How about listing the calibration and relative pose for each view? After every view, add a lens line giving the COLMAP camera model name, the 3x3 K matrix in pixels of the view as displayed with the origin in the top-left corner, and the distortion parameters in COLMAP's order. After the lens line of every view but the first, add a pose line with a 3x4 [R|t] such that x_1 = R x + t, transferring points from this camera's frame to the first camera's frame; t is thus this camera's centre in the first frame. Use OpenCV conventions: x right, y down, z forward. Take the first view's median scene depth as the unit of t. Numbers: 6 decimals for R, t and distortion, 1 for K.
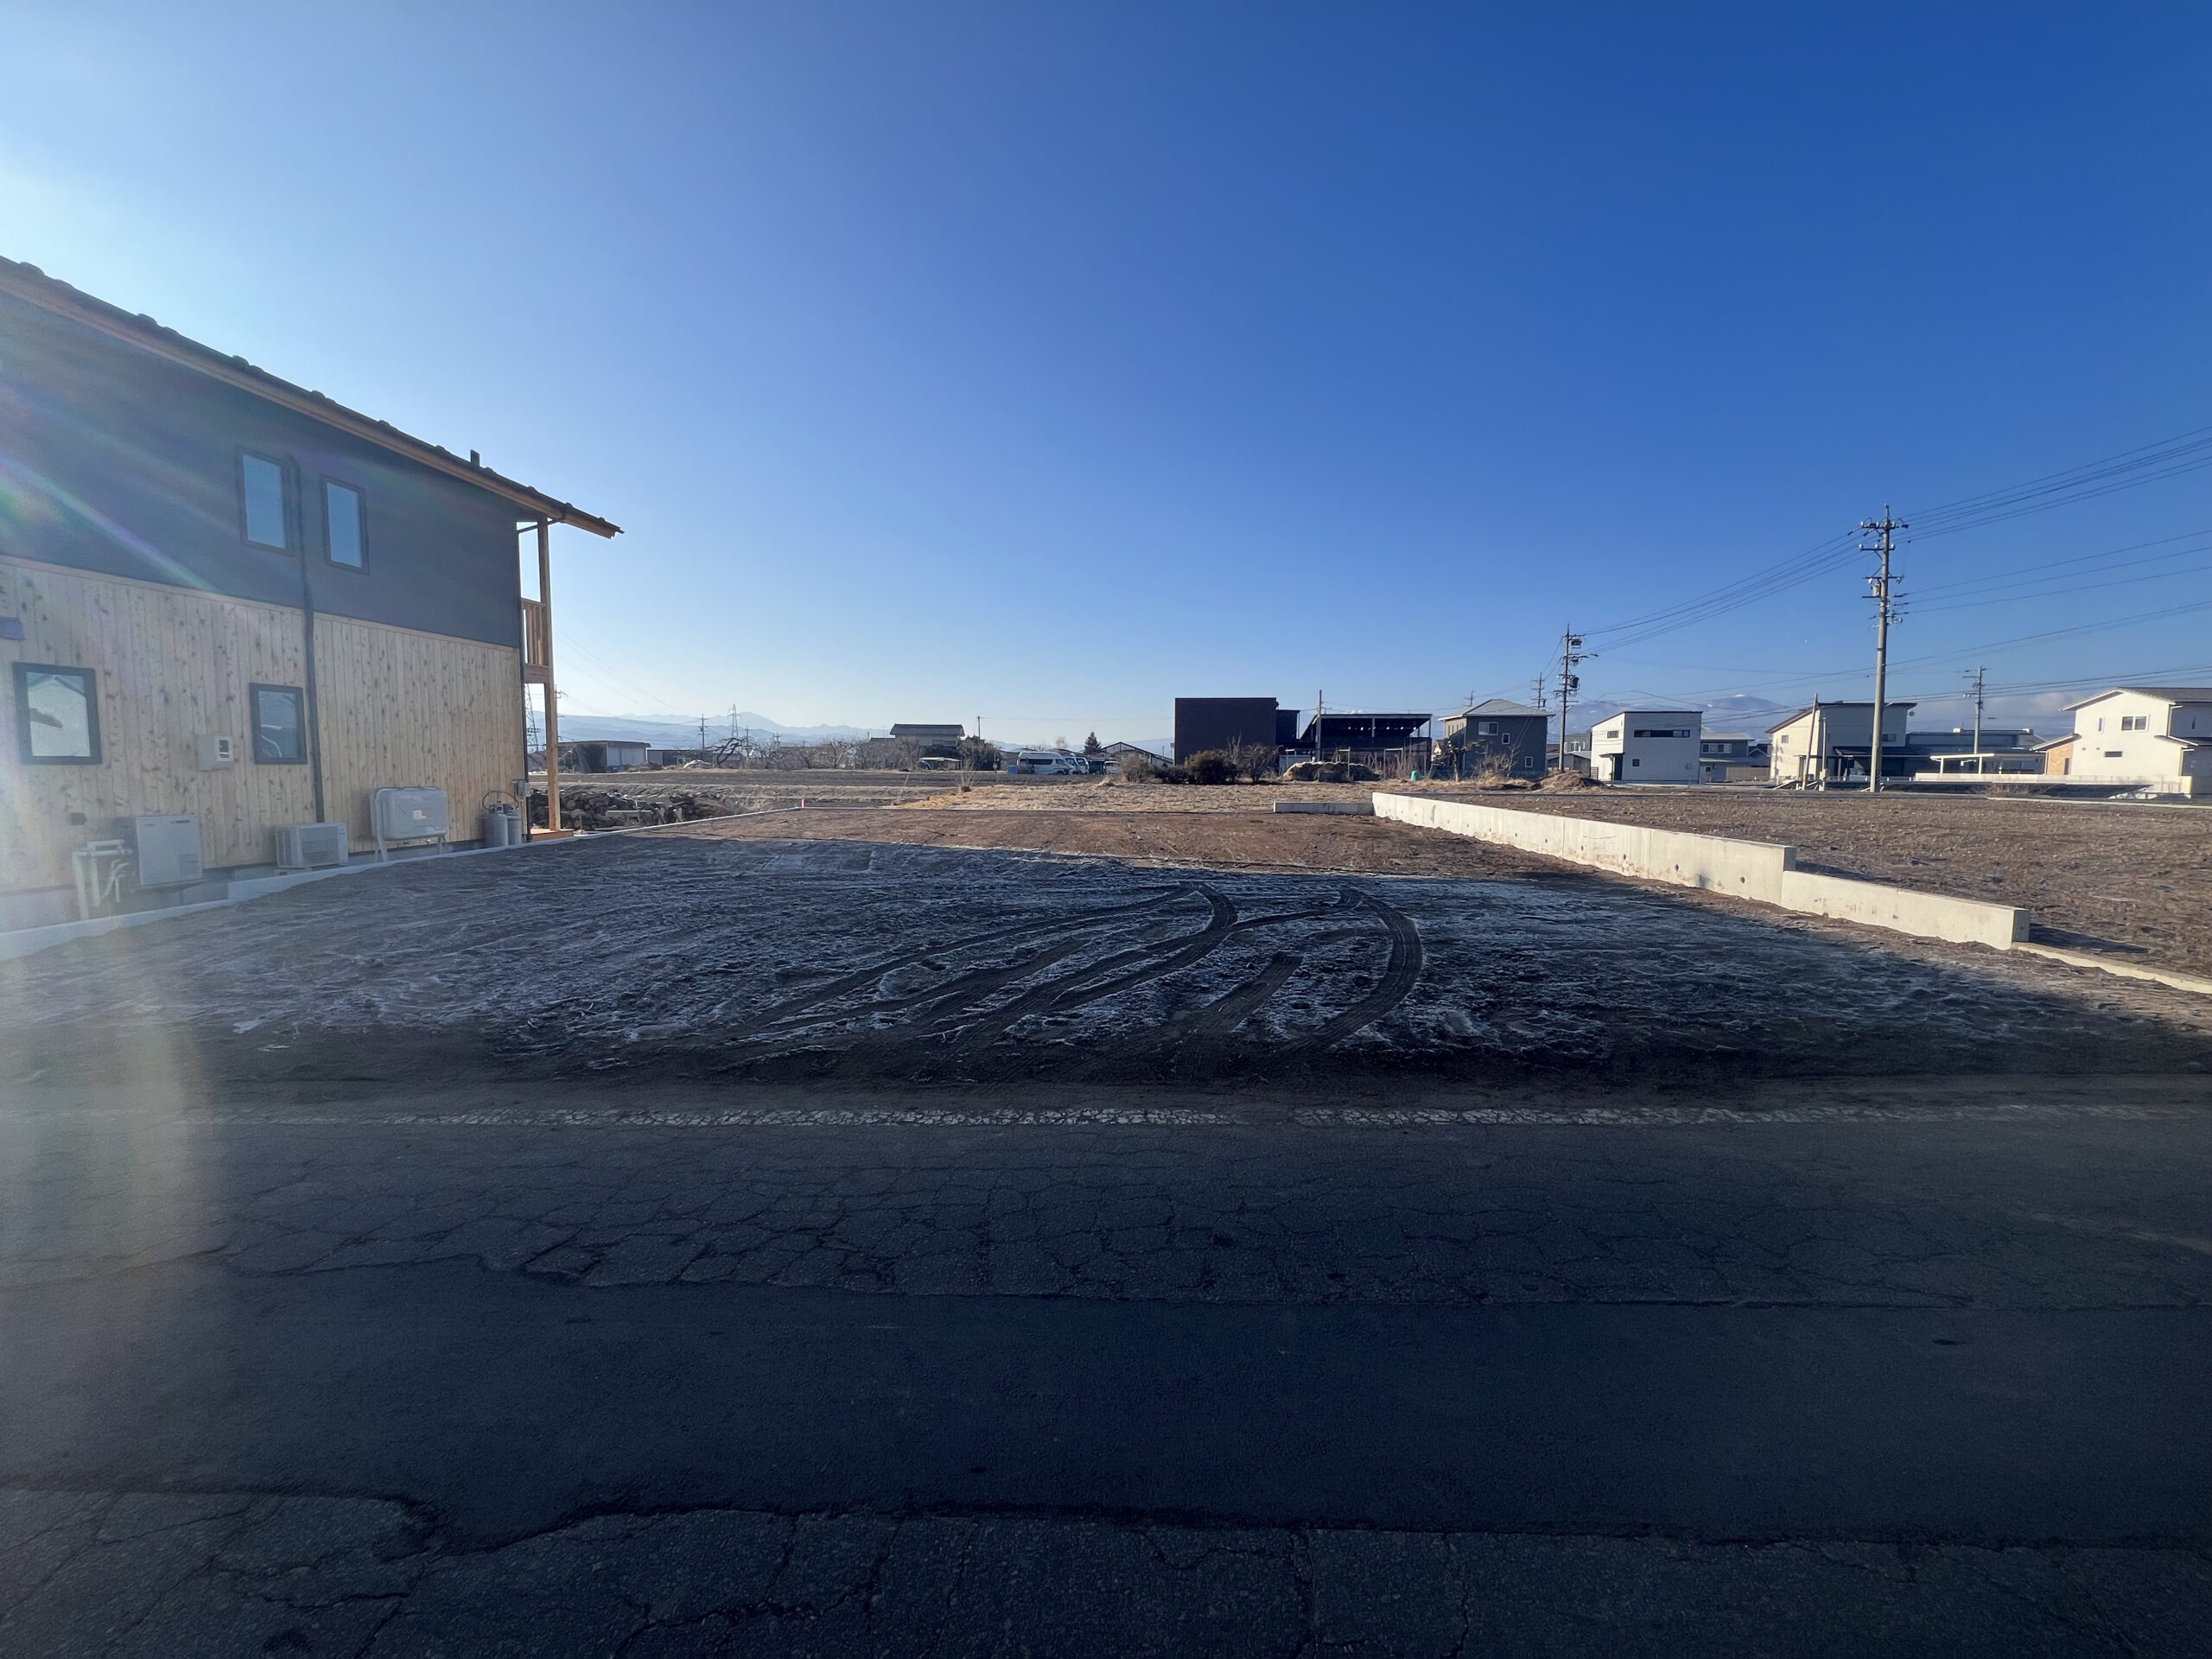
lens RADIAL K [[878.9, 0, 1101.3], [0, 878.9, 822.1], [0, 0, 1]] dist [-0.000823, -0.000120]
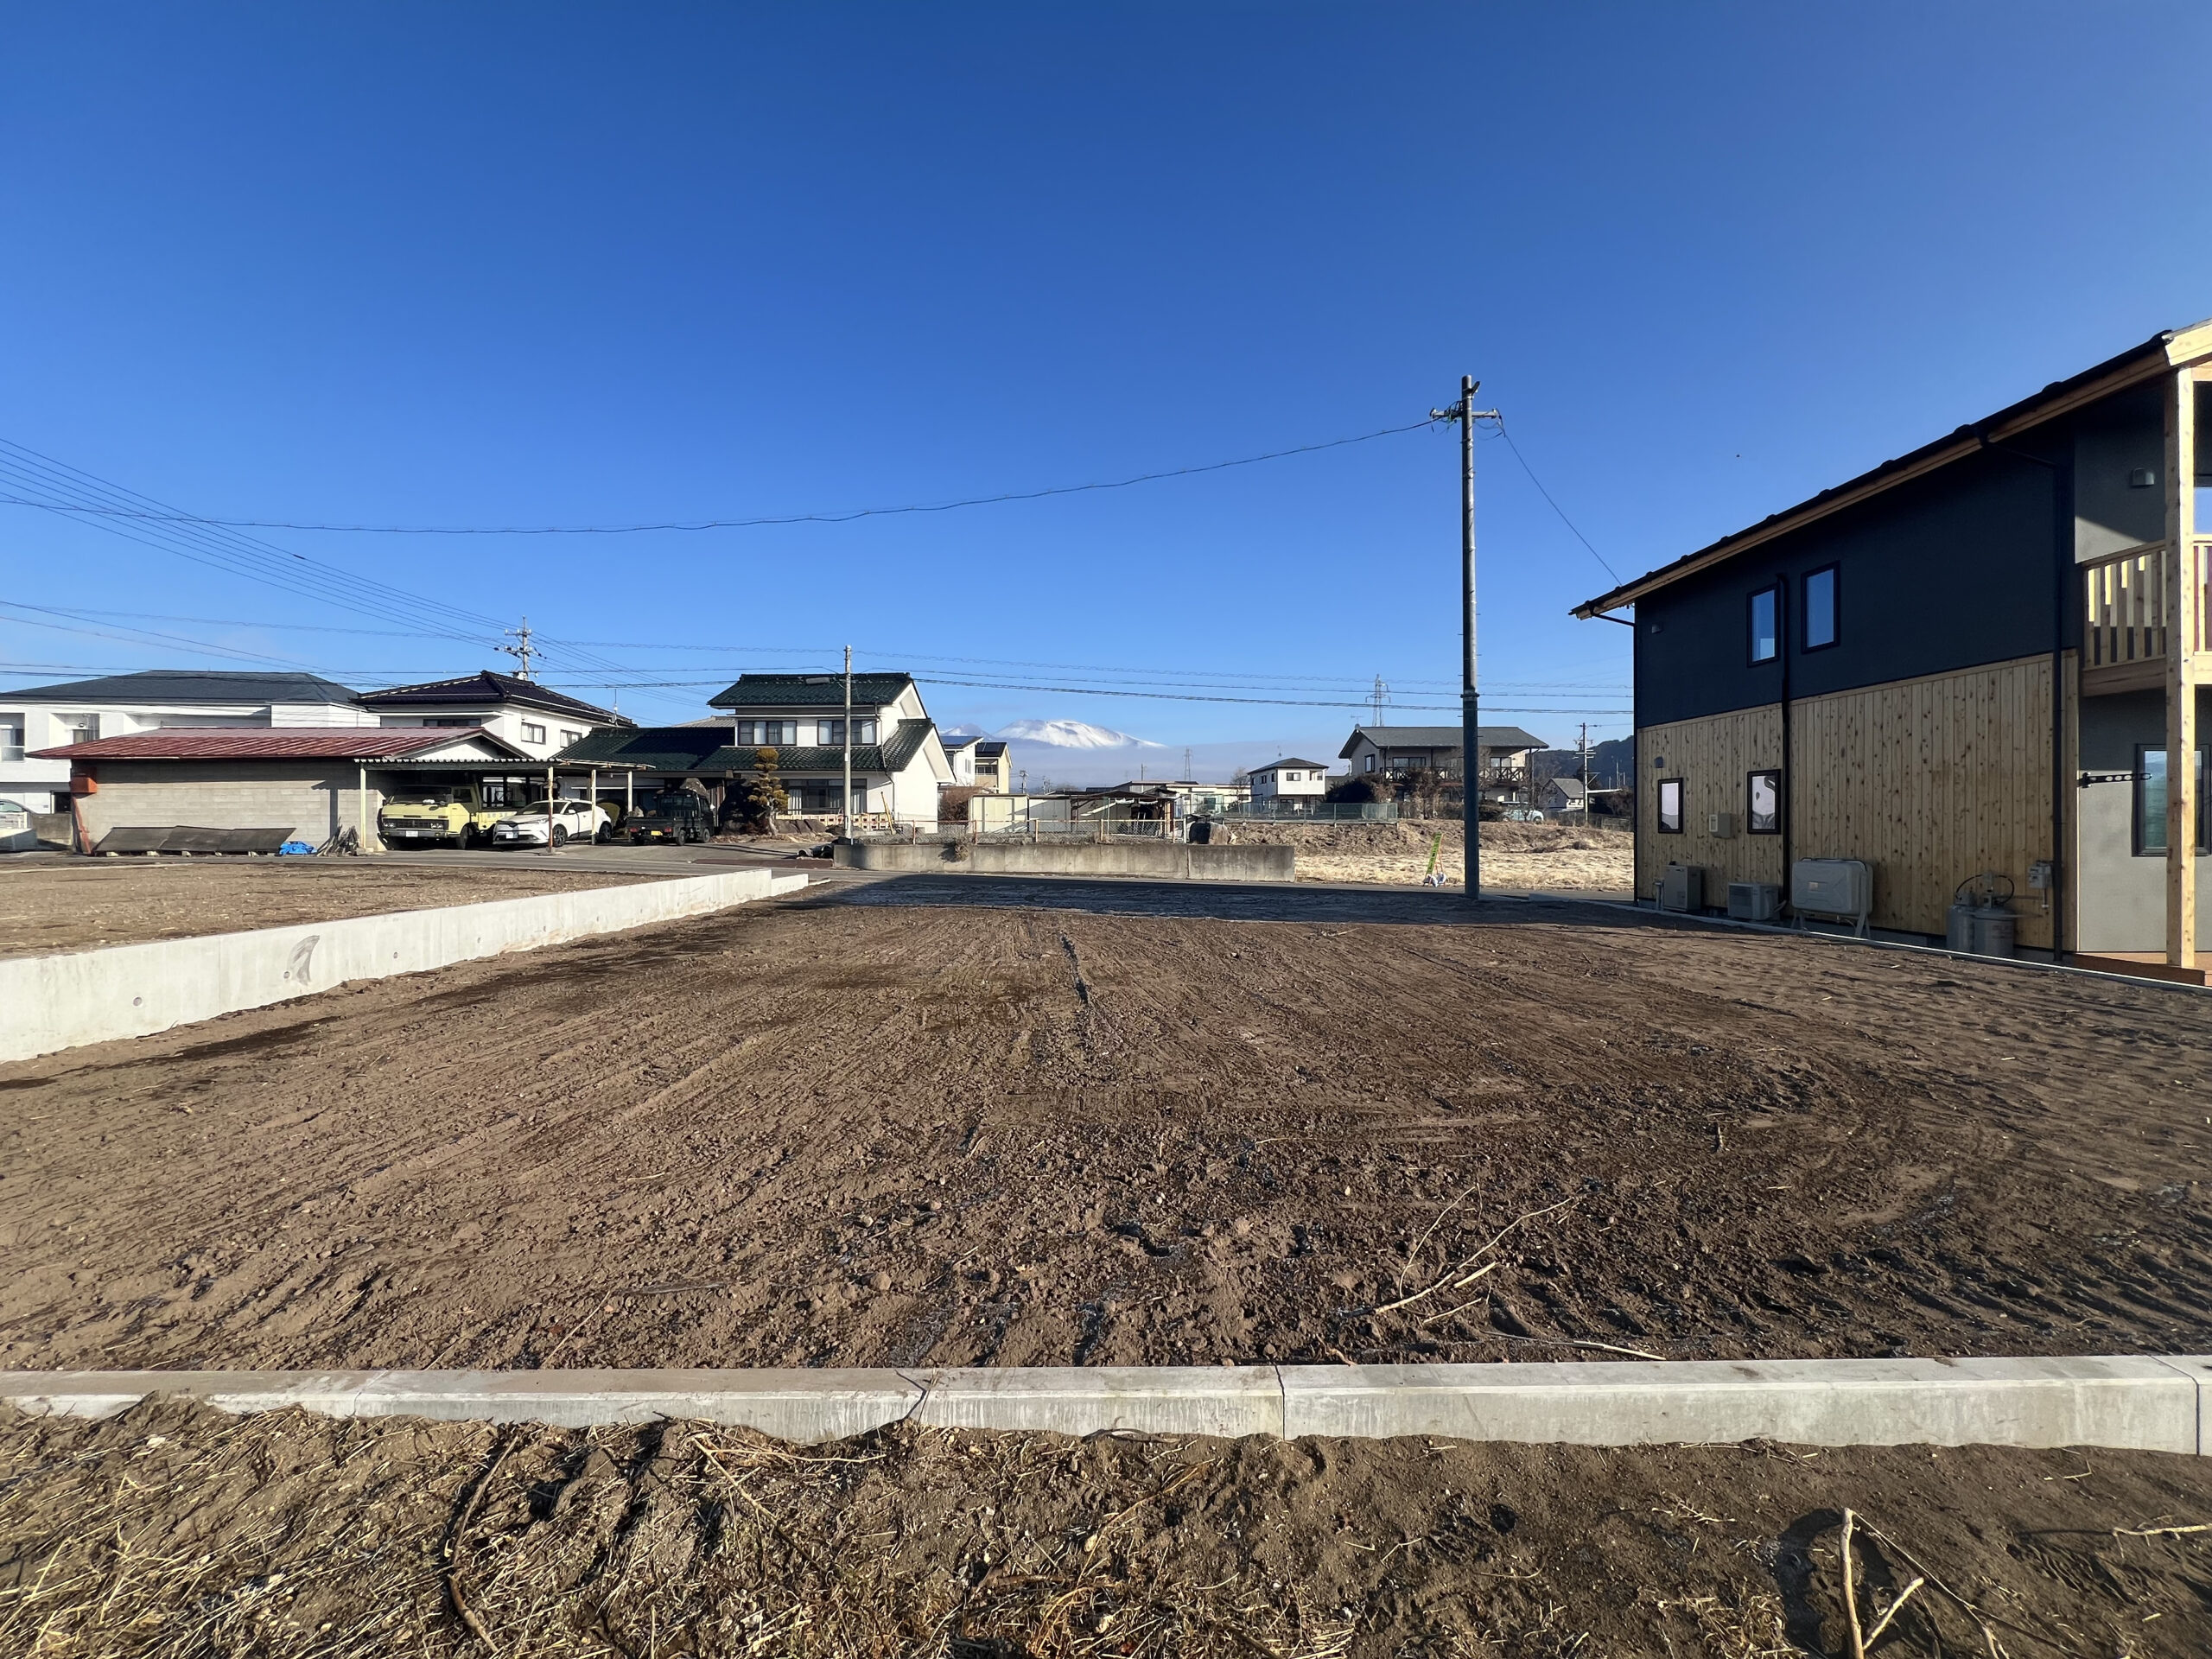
lens RADIAL K [[878.9, 0, 1104.9], [0, 878.9, 828.7], [0, 0, 1]] dist [-0.000823, -0.000120]
pose [[-0.997497, -0.002816, -0.070650, 0.018773], [-0.007470, 0.997812, 0.065695, -0.037961], [0.070311, 0.066058, -0.995335, 0.556395]]
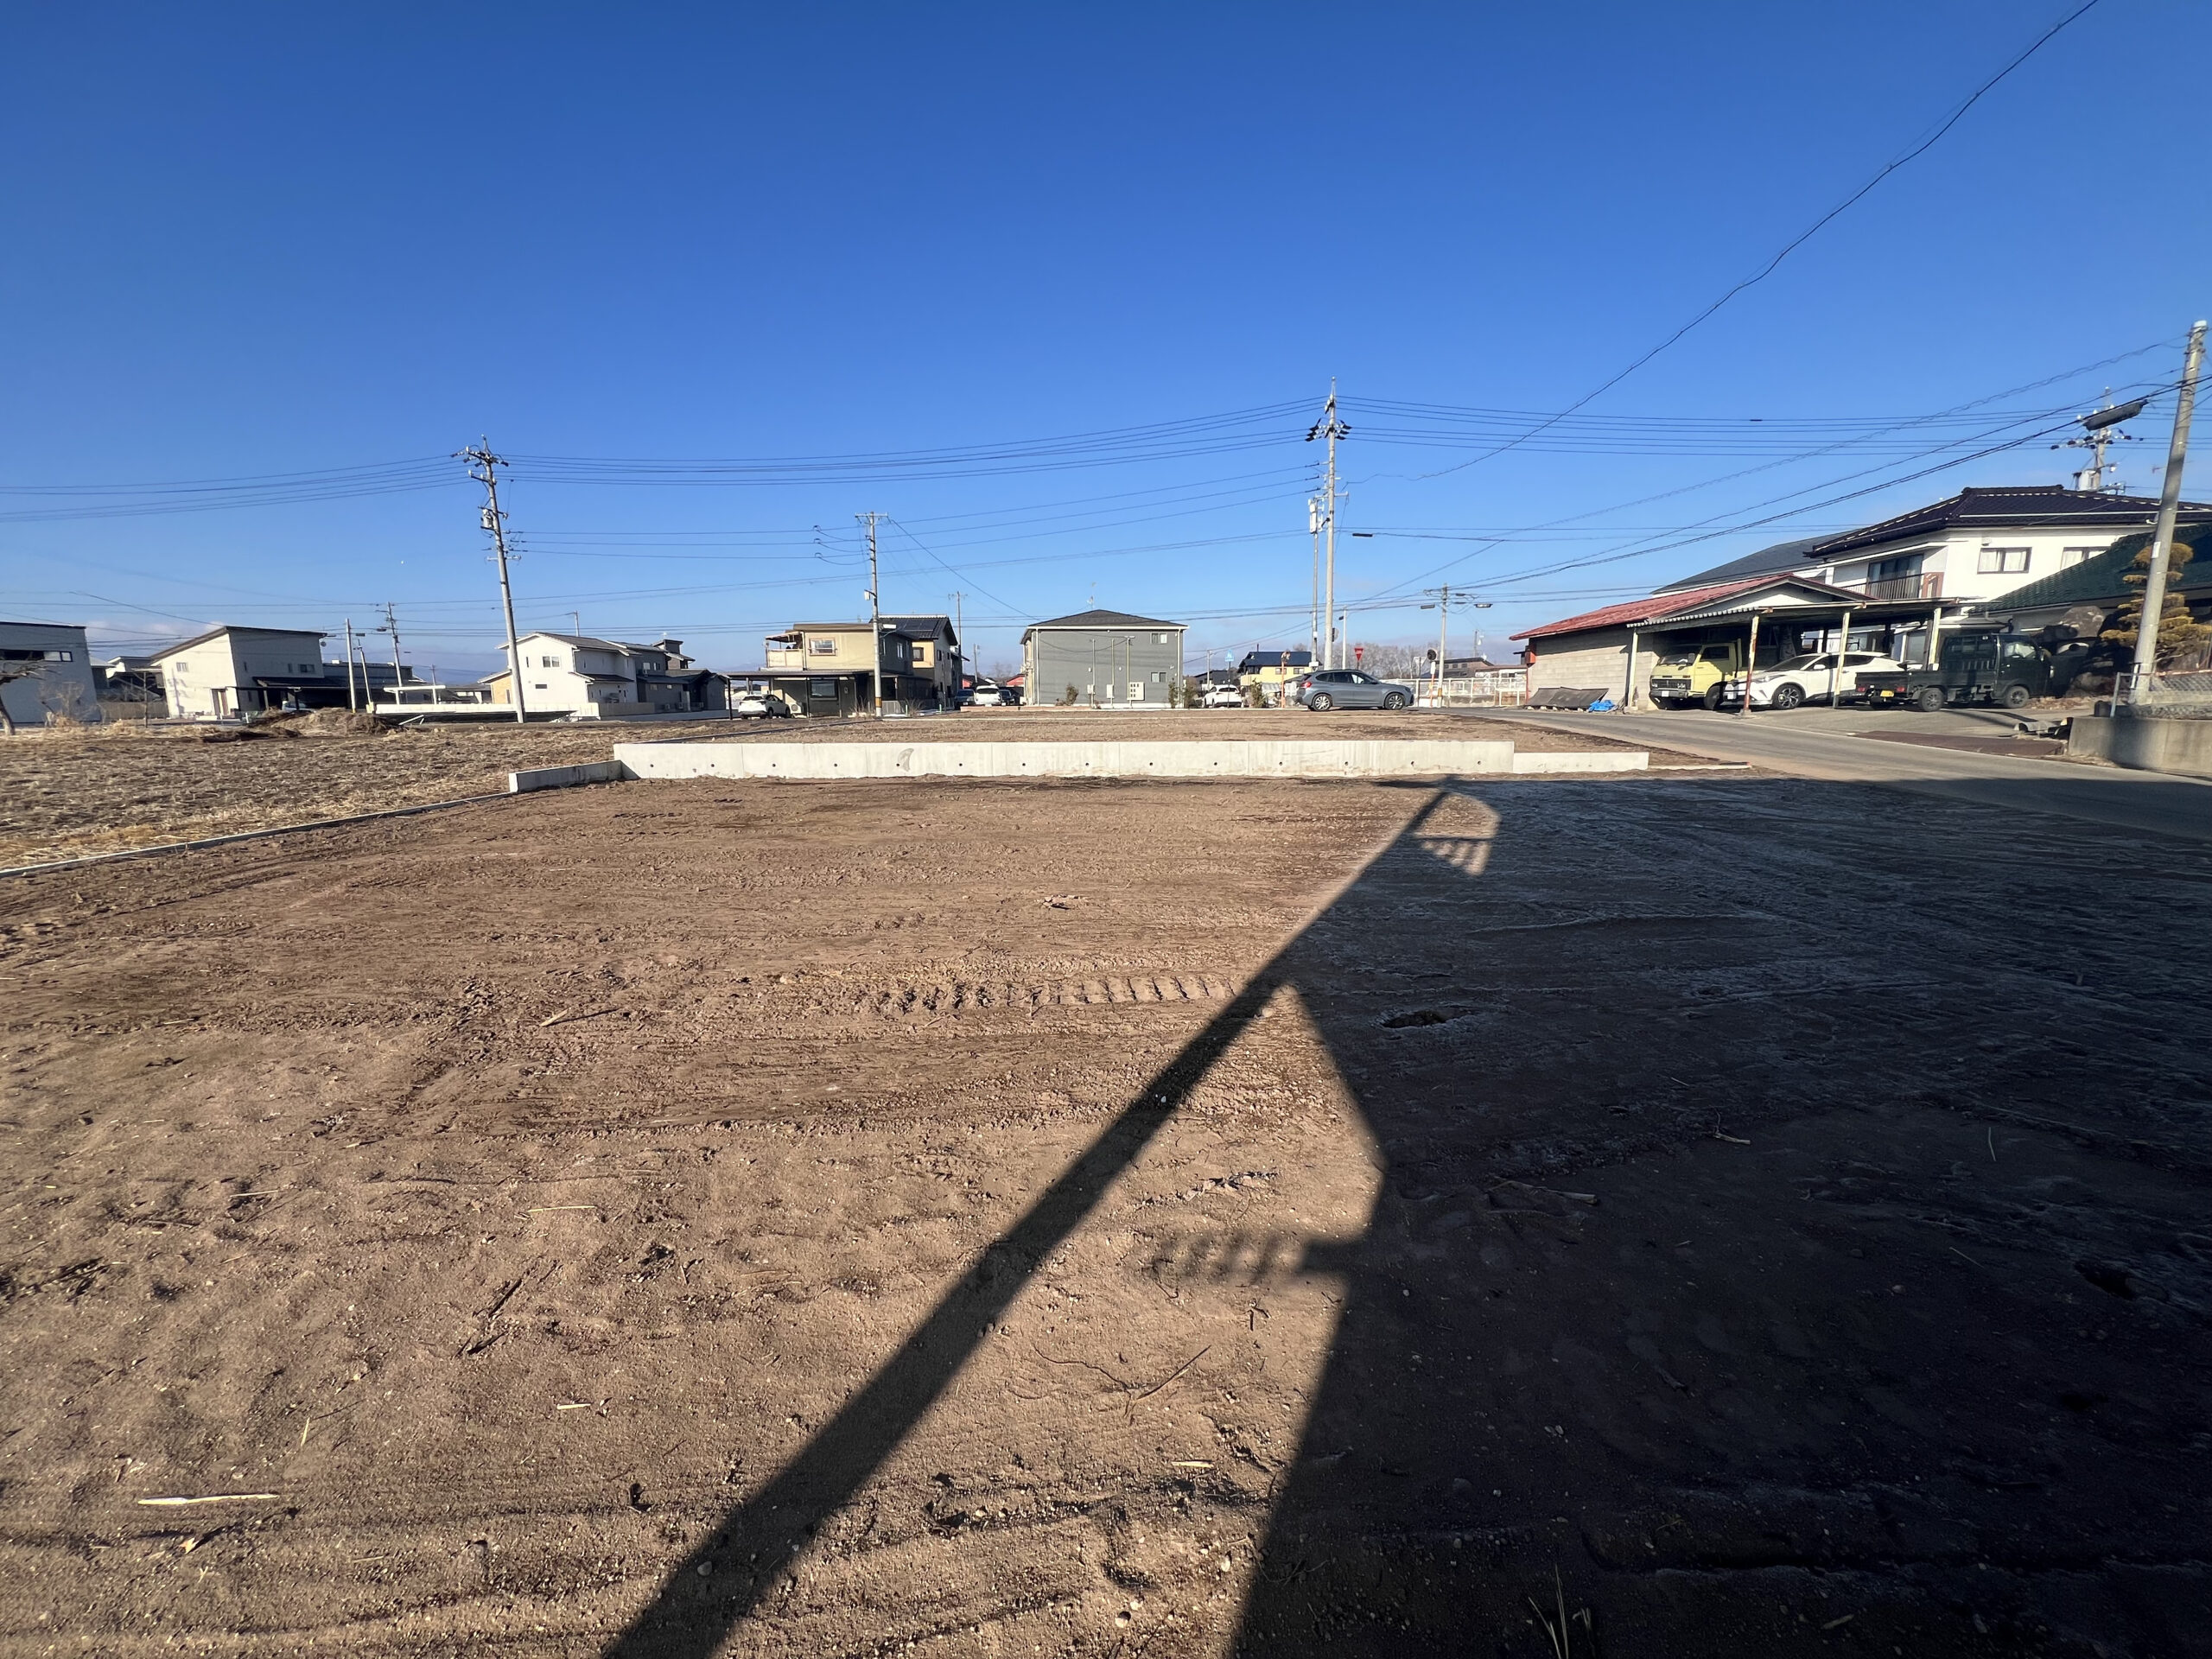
lens RADIAL K [[878.9, 0, 1101.7], [0, 878.9, 832.1], [0, 0, 1]] dist [-0.000823, -0.000120]
pose [[-0.012488, -0.160953, 0.986883, -0.178698], [0.073568, 0.984137, 0.161436, -0.024396], [-0.997212, 0.074619, -0.000449, 0.323294]]
